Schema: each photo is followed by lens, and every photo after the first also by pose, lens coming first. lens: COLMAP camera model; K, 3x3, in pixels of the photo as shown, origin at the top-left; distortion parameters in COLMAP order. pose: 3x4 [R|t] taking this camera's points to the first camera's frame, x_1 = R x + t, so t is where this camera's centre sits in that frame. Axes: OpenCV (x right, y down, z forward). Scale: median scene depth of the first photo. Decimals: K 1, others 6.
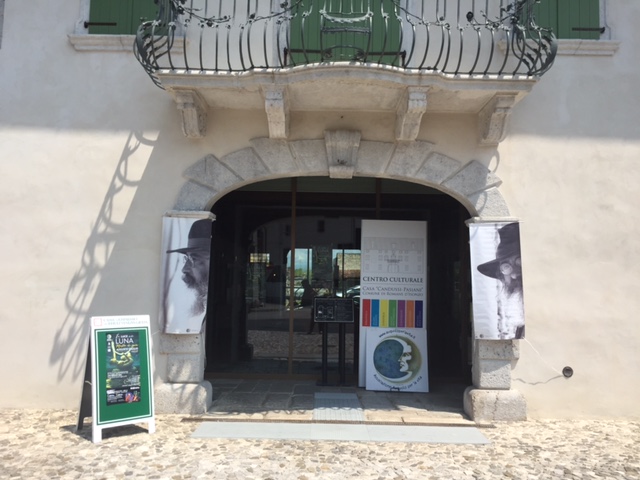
lens RADIAL K [[561.7, 0, 320.0], [0, 561.7, 240.0], [0, 0, 1]] dist [0.093581, -0.117449]
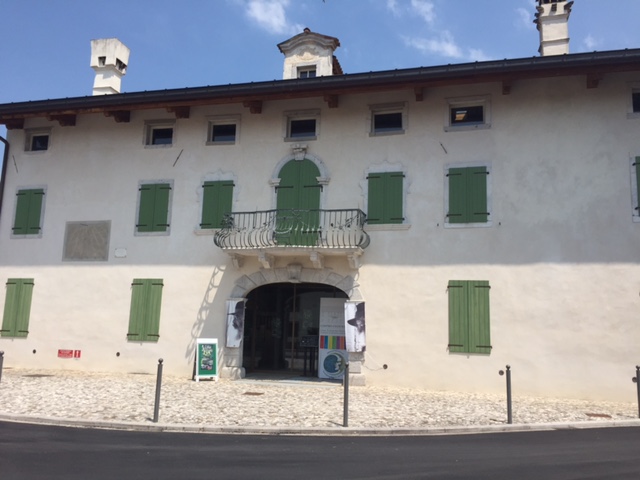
lens RADIAL K [[561.7, 0, 320.0], [0, 561.7, 240.0], [0, 0, 1]] dist [0.093581, -0.117449]
pose [[0.967834, -0.027554, -0.250076, 0.762017], [0.007211, 0.996614, -0.081901, -0.099144], [0.251486, 0.077464, 0.964756, -1.339951]]
